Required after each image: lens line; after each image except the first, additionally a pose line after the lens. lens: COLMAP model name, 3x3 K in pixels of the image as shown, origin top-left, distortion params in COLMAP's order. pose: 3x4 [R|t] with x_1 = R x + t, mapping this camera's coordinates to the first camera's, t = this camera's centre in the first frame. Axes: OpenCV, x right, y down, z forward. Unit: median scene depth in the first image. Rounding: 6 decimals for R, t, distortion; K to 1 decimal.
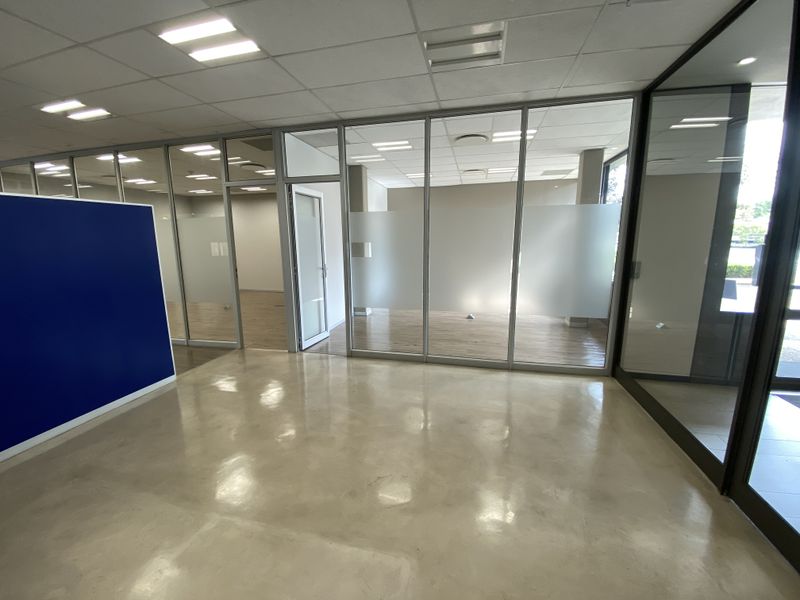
lens RADIAL K [[328.5, 0, 400.0], [0, 328.5, 300.0], [0, 0, 1]] dist [0.001393, -0.017103]
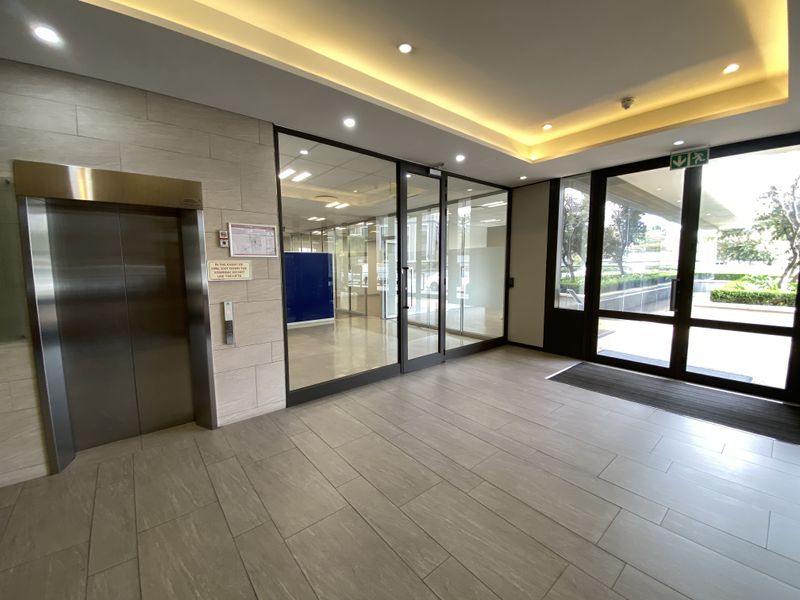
lens RADIAL K [[328.5, 0, 400.0], [0, 328.5, 300.0], [0, 0, 1]] dist [0.001393, -0.017103]
pose [[0.810369, 0.066803, -0.582099, 1.060012], [-0.117851, 0.991759, -0.050249, 0.145287], [0.573945, 0.109321, 0.811564, -0.690463]]
